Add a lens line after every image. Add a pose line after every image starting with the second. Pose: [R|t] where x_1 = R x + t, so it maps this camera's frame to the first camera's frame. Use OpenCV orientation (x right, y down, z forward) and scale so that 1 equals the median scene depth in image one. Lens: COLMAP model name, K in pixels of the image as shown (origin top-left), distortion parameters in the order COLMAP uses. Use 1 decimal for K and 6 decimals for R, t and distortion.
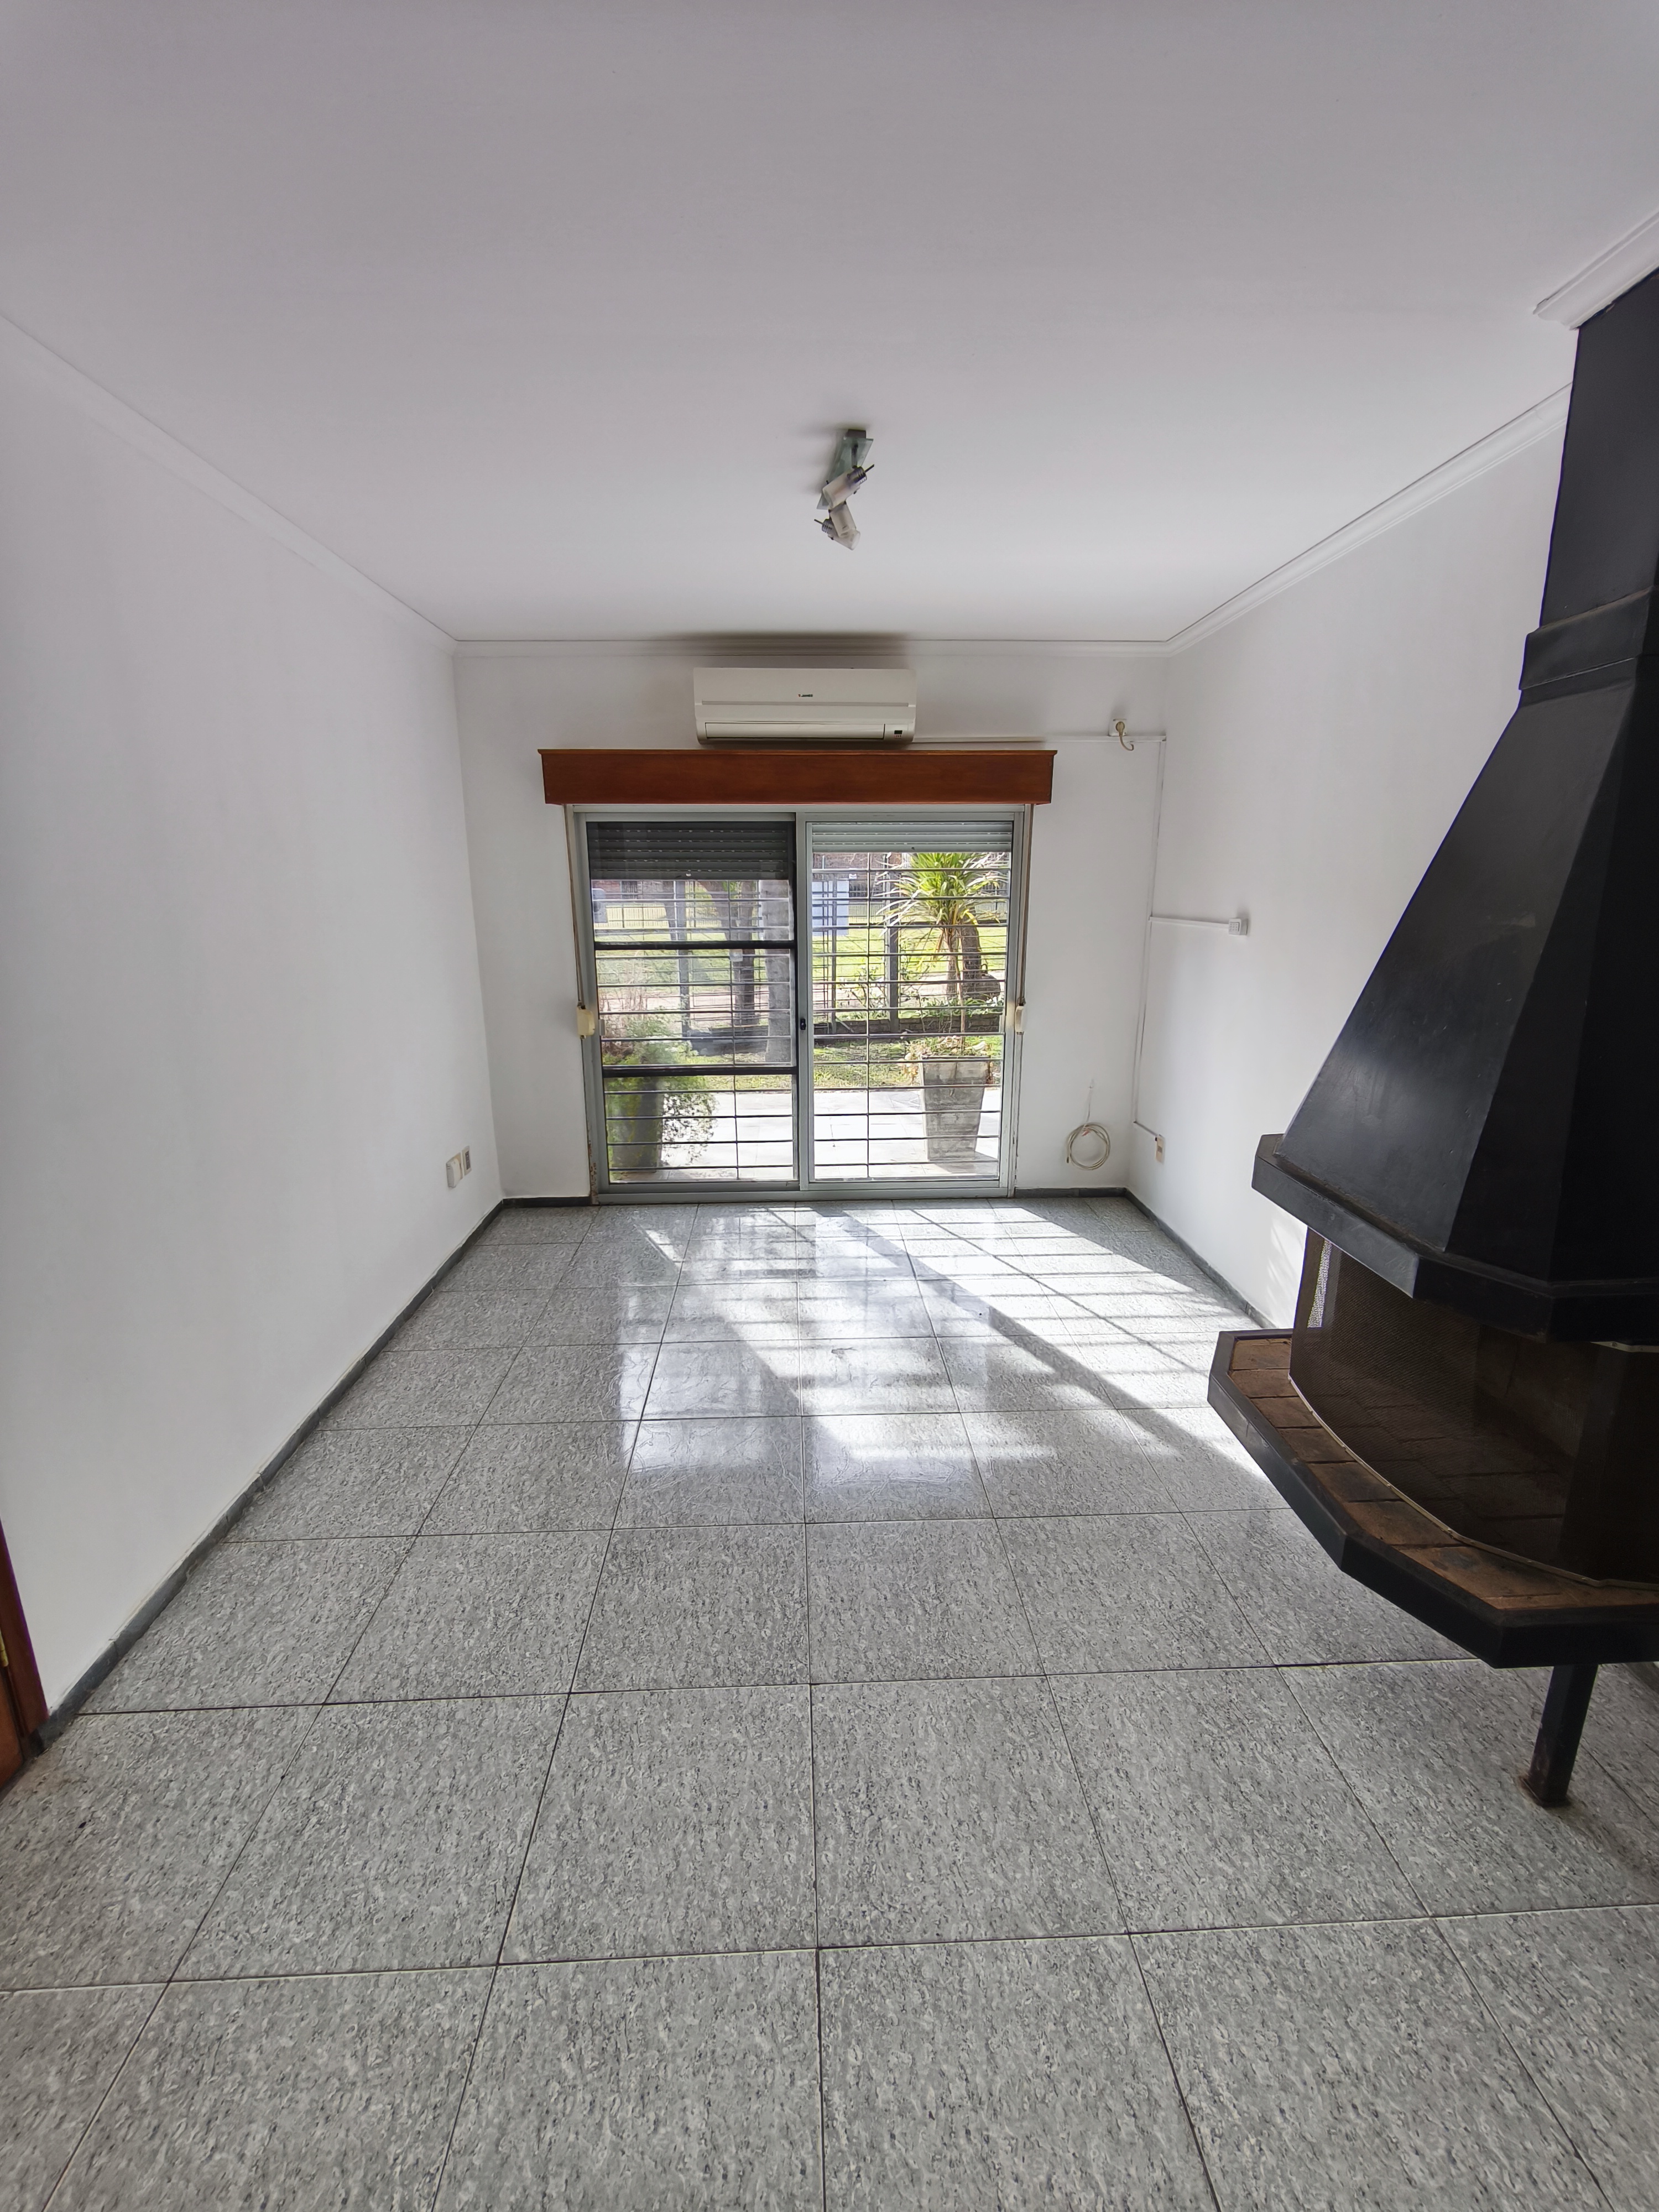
lens RADIAL K [[903.0, 0, 832.3], [0, 903.0, 1103.7], [0, 0, 1]] dist [-0.004163, 0.000357]
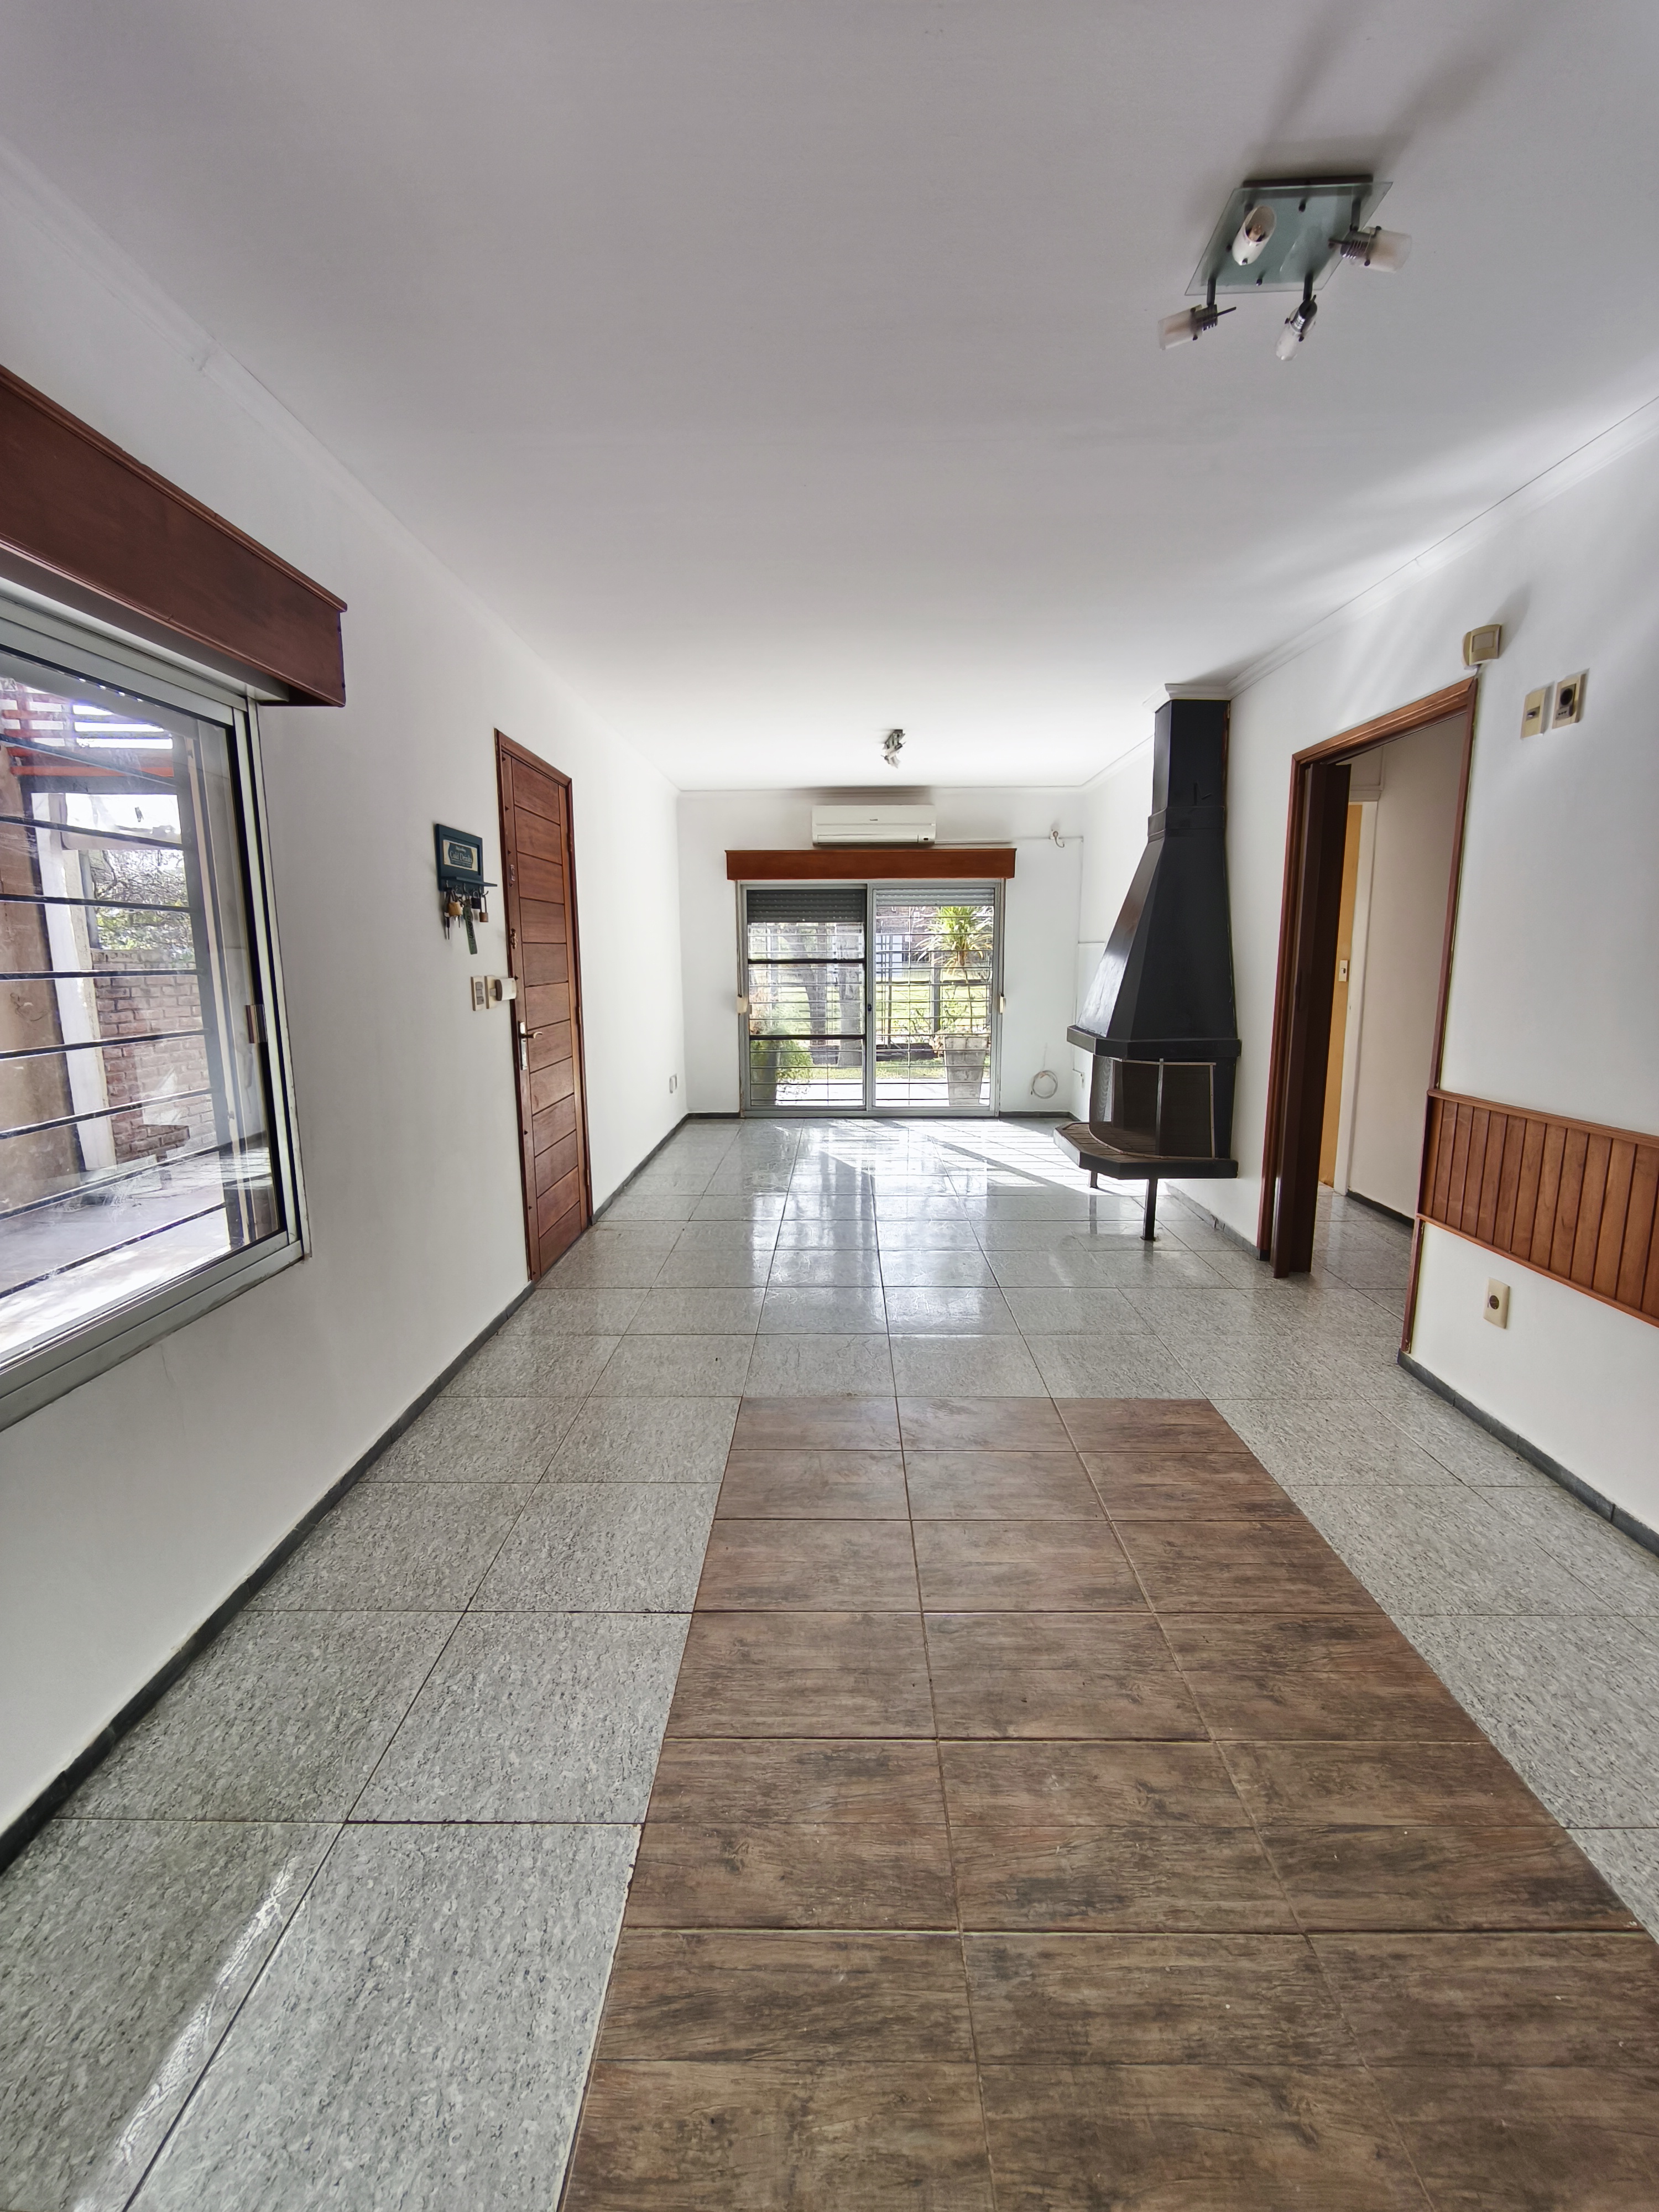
lens RADIAL K [[903.0, 0, 829.9], [0, 903.0, 1101.6], [0, 0, 1]] dist [-0.004163, 0.000357]
pose [[0.997873, 0.009780, -0.064455, 0.003805], [-0.014386, 0.997345, -0.071380, 0.201945], [0.063586, 0.072155, 0.995364, -0.644573]]
